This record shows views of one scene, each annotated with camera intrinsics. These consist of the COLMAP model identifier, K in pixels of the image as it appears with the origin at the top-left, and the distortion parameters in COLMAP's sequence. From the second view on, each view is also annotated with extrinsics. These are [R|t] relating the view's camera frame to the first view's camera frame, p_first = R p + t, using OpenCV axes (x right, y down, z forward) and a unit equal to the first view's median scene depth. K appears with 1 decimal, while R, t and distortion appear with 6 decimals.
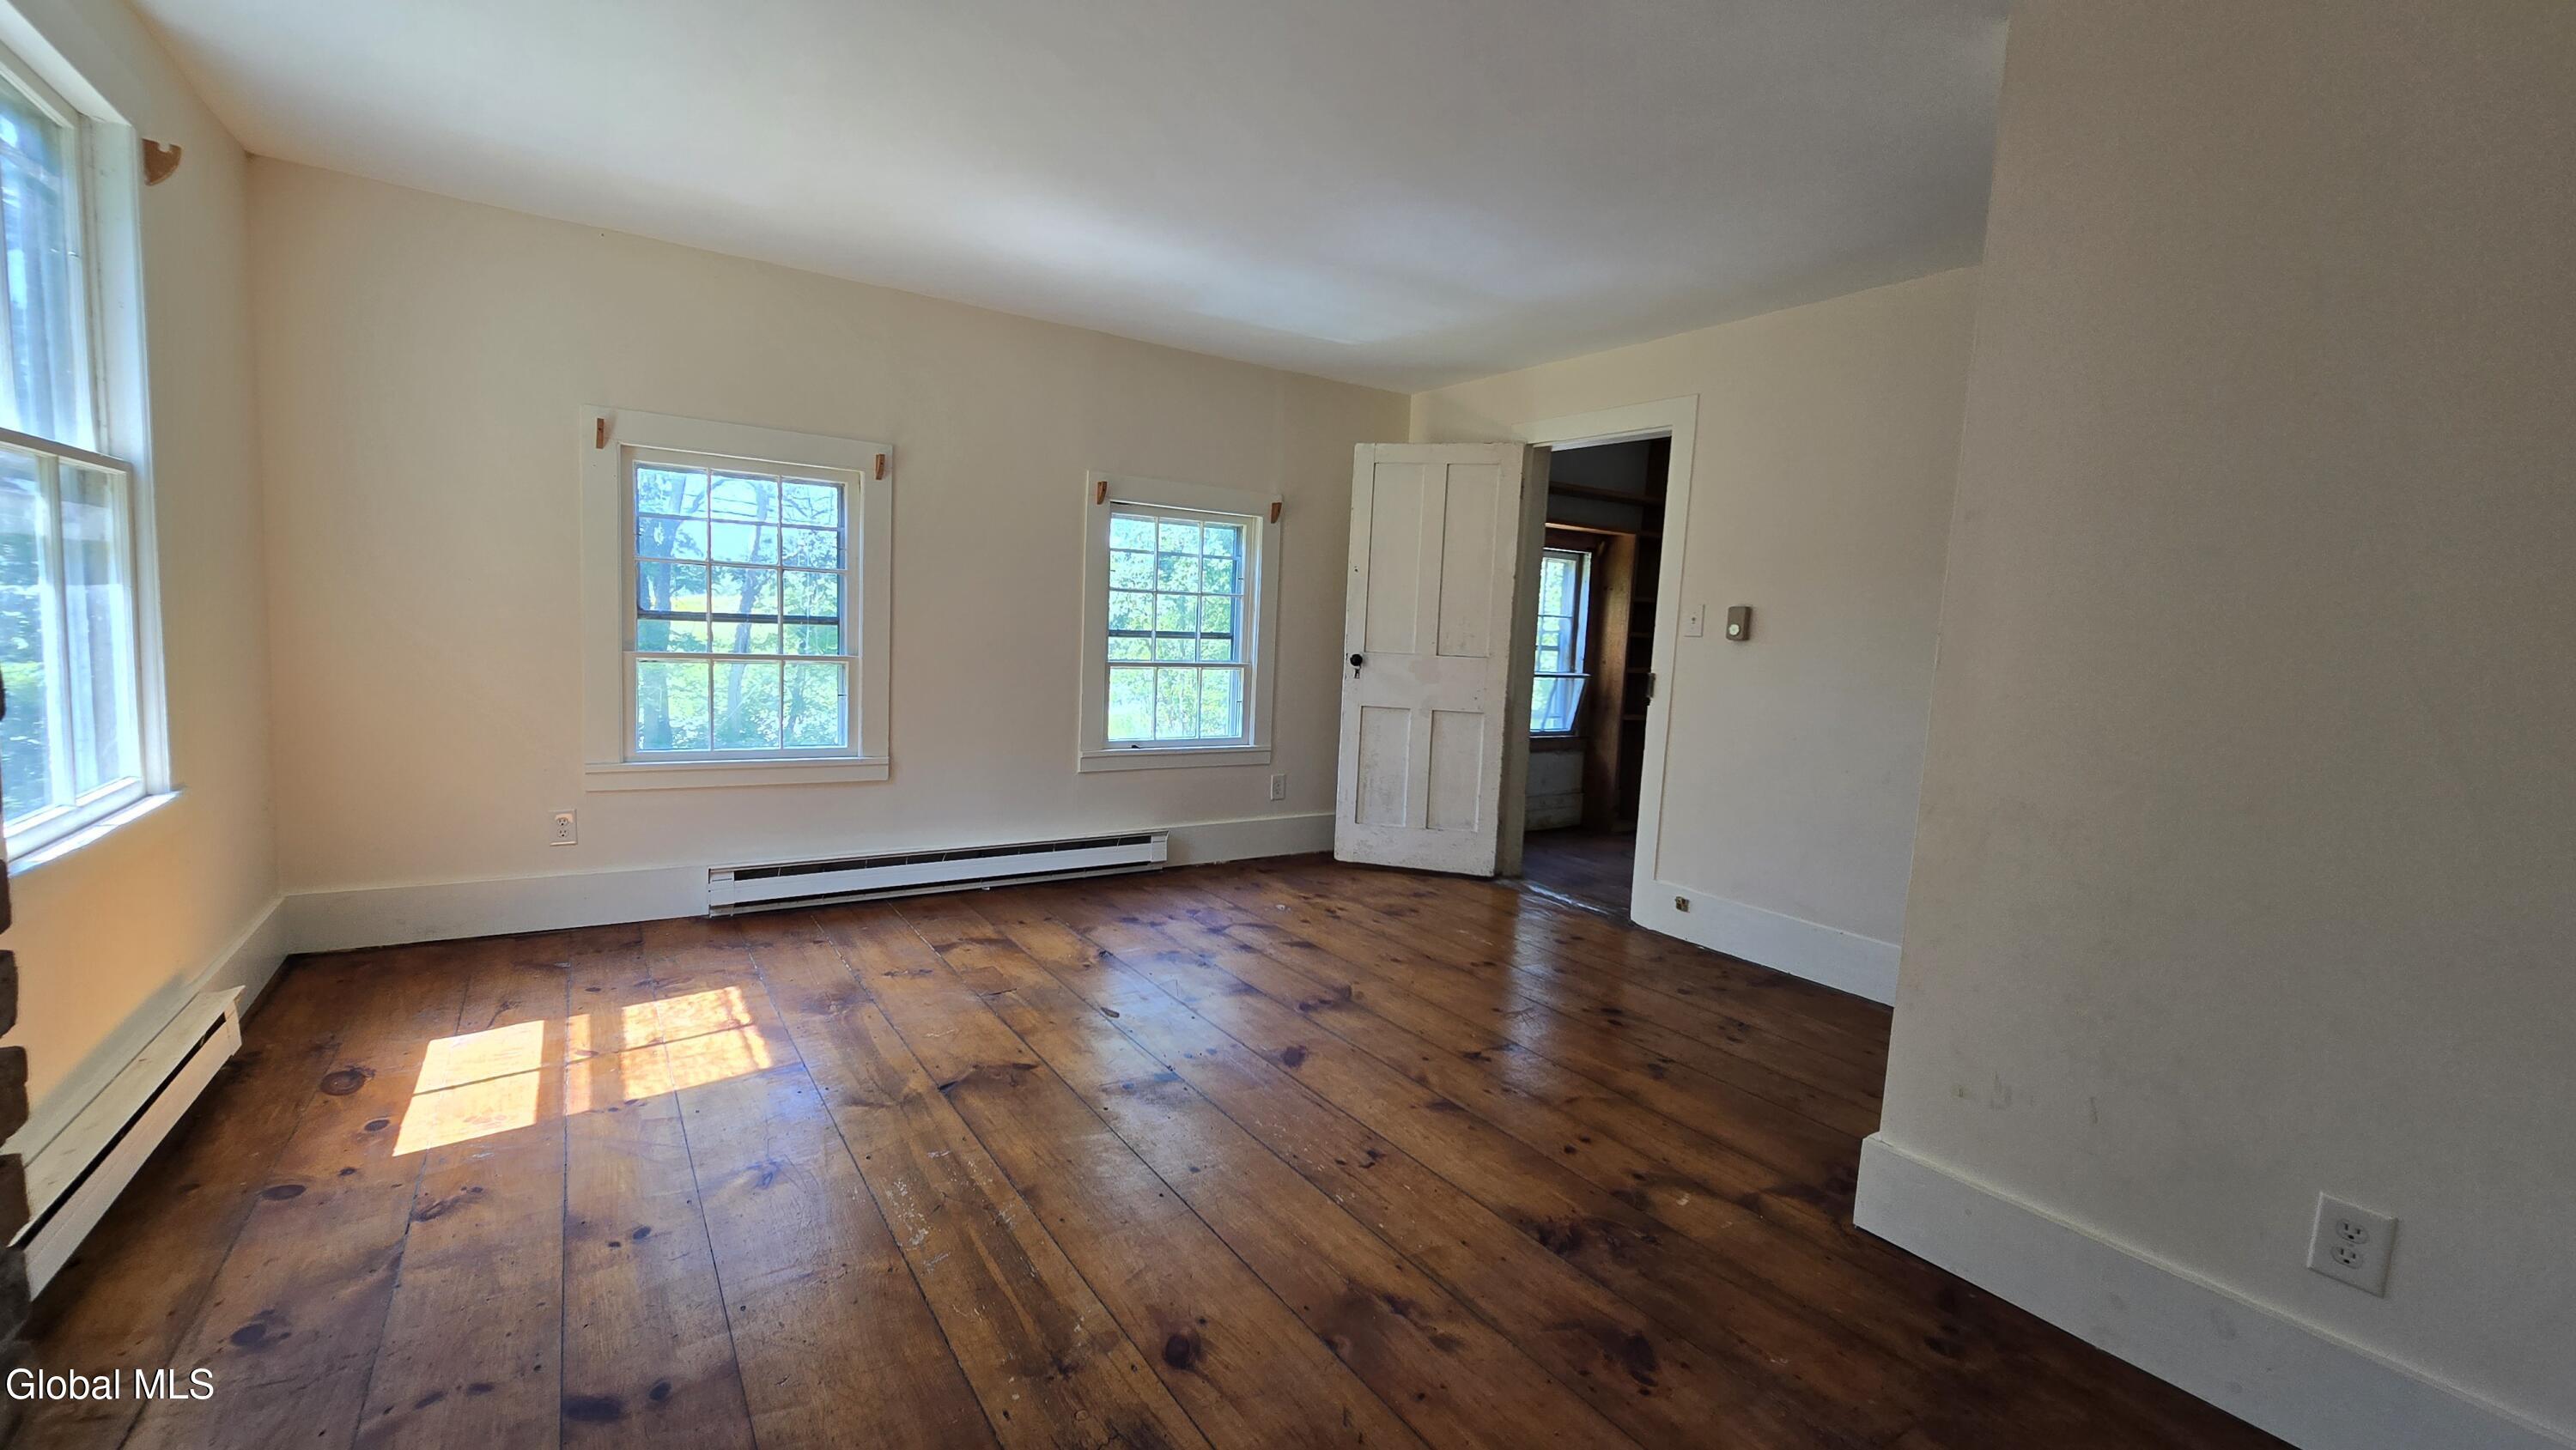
lens RADIAL K [[1057.1, 0, 1285.3], [0, 1057.1, 726.9], [0, 0, 1]] dist [-0.005666, 0.000669]
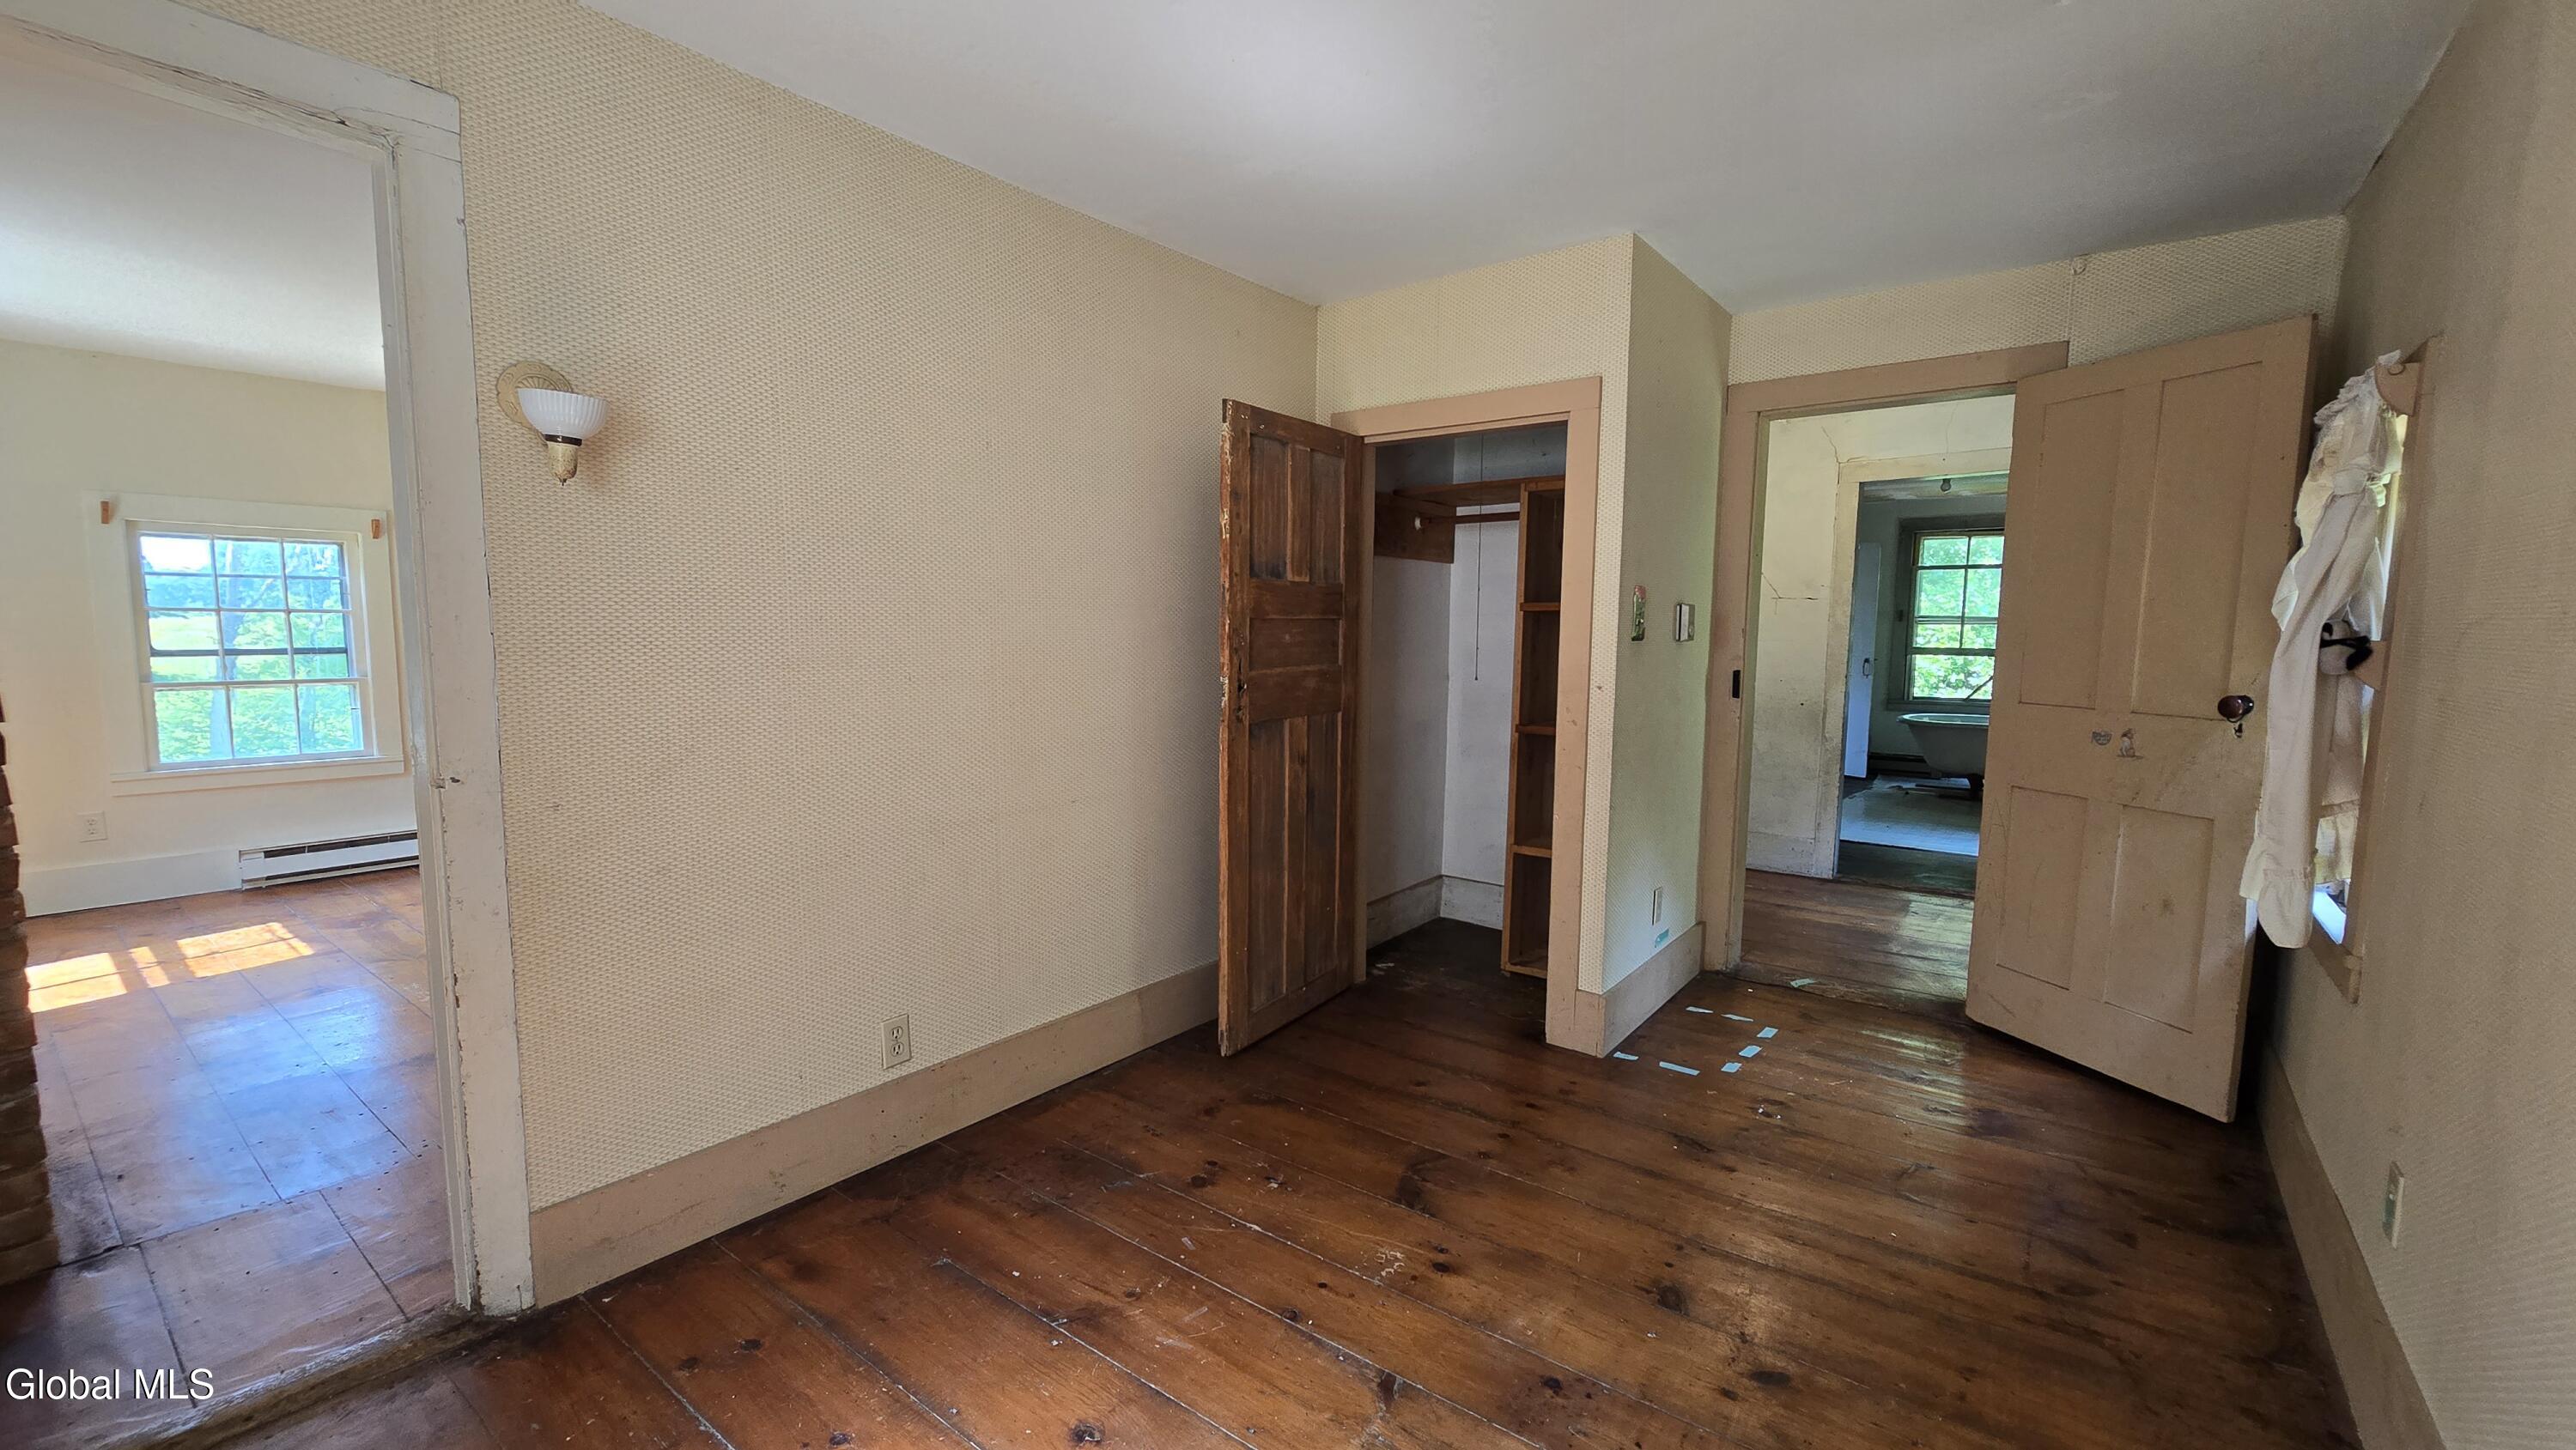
lens RADIAL K [[1057.1, 0, 1278.8], [0, 1057.1, 731.5], [0, 0, 1]] dist [-0.005666, 0.000669]
pose [[0.948618, -0.072801, 0.307935, 0.268718], [0.071301, 0.997324, 0.016136, 0.062548], [-0.308286, 0.006649, 0.951271, -0.607318]]
